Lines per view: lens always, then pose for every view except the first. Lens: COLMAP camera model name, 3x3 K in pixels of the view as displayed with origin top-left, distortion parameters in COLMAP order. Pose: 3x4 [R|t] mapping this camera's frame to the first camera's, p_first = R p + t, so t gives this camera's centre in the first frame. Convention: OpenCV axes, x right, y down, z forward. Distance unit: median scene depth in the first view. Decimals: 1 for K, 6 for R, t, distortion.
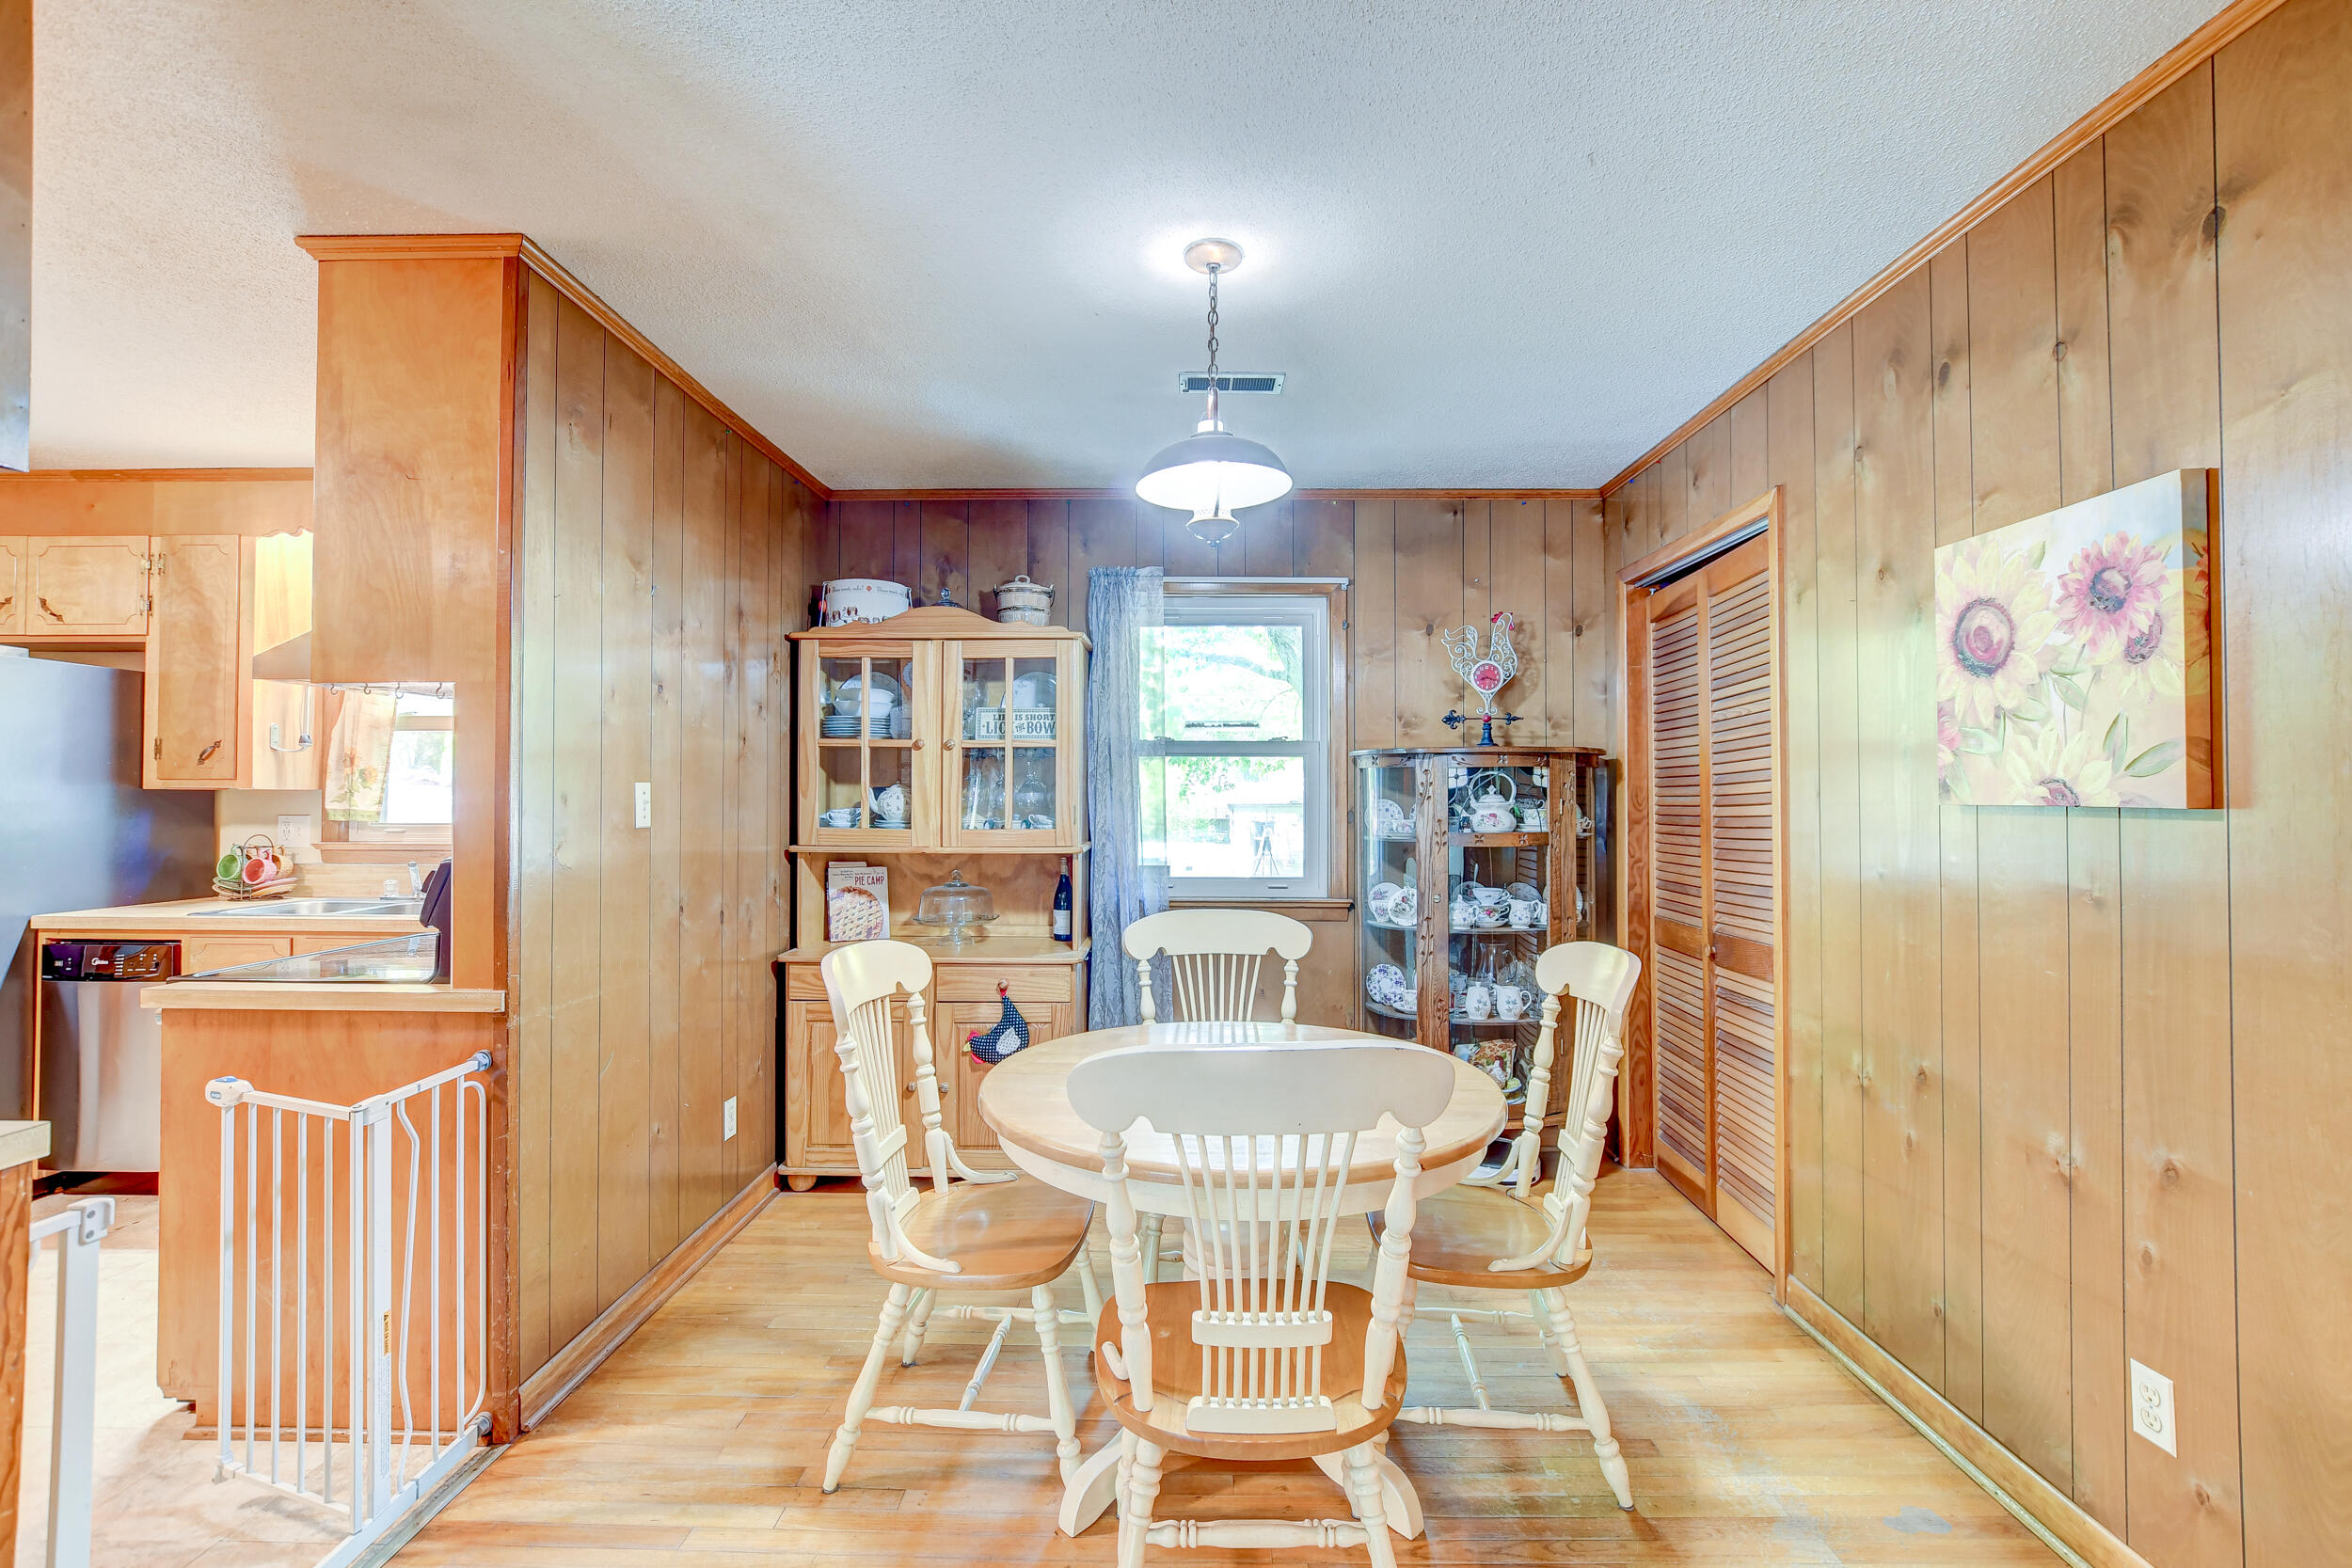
lens RADIAL K [[1068.9, 0, 1142.8], [0, 1068.9, 784.1], [0, 0, 1]] dist [-0.004871, 0.001060]
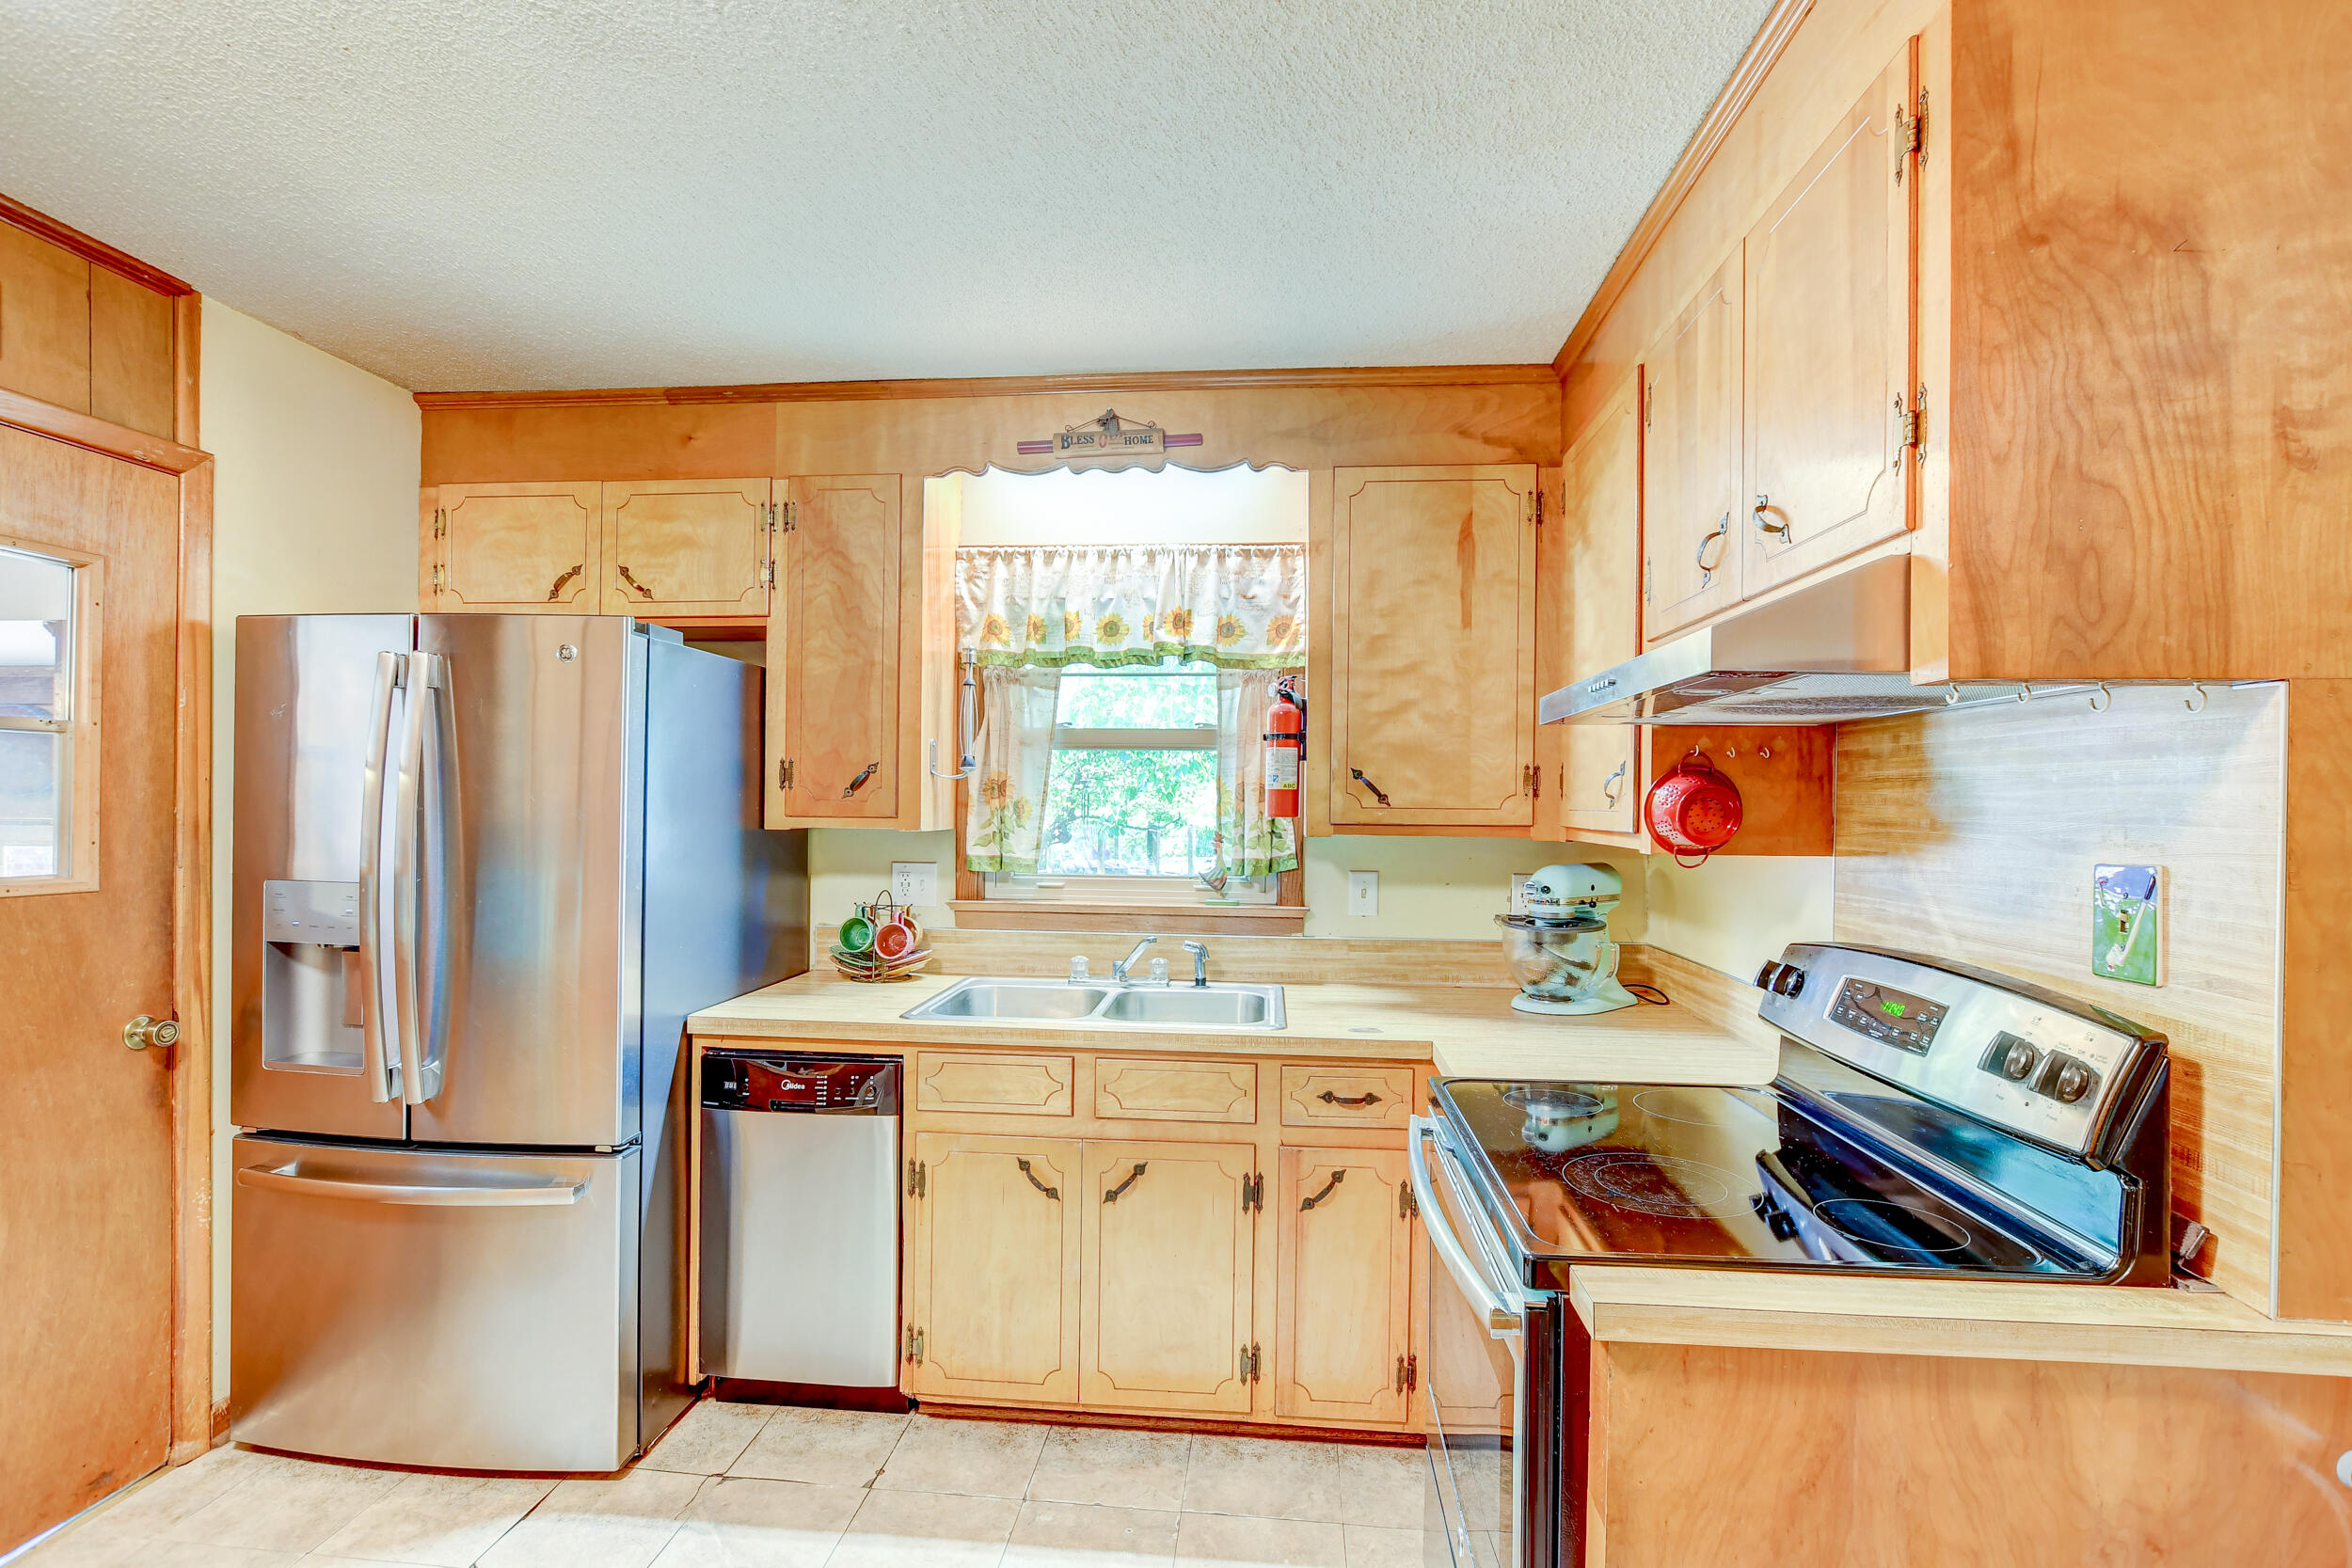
lens RADIAL K [[1083.2, 0, 1177.8], [0, 1083.2, 798.0], [0, 0, 1]] dist [-0.011238, 0.000955]
pose [[0.999170, 0.003936, -0.040539, -0.627031], [-0.003659, 0.999970, 0.006899, -0.023050], [0.040565, -0.006745, 0.999154, 0.279892]]
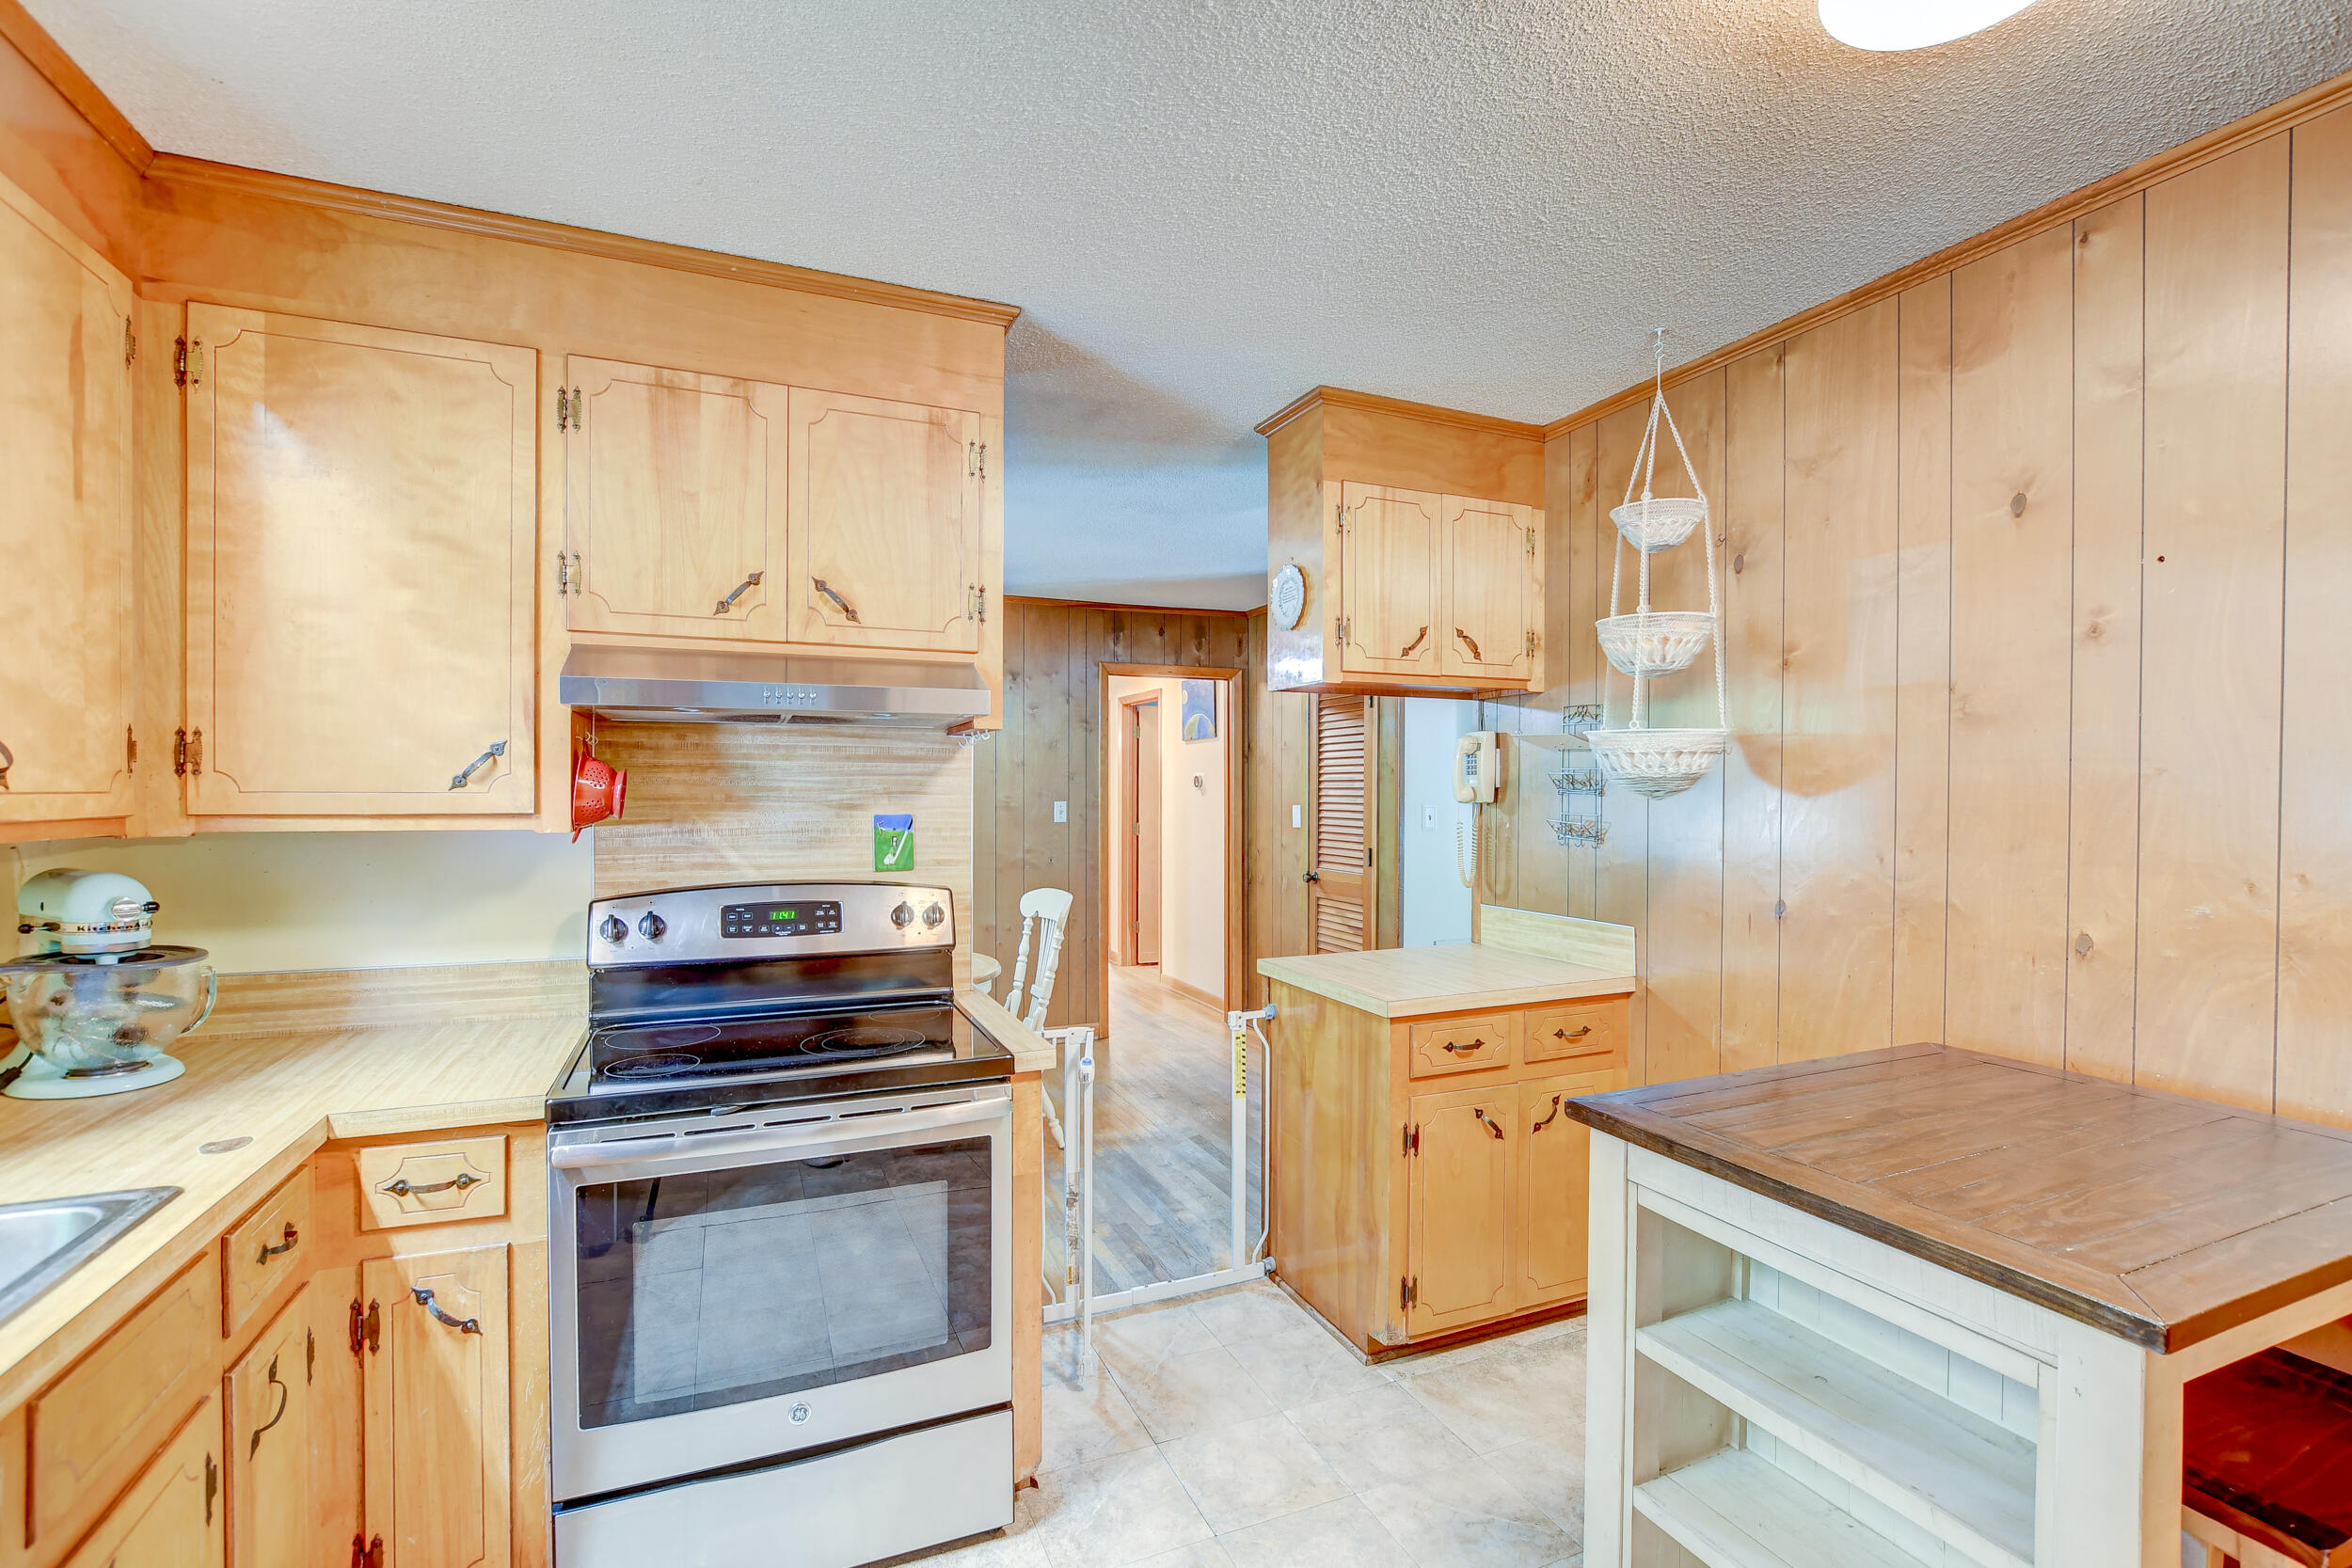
lens RADIAL K [[1074.3, 0, 1190.3], [0, 1074.3, 787.0], [0, 0, 1]] dist [-0.002377, 0.000736]
pose [[-0.460999, 0.000173, 0.887401, -1.020721], [-0.012094, 0.999906, -0.006478, -0.016654], [-0.887318, -0.013719, -0.460953, 0.747127]]
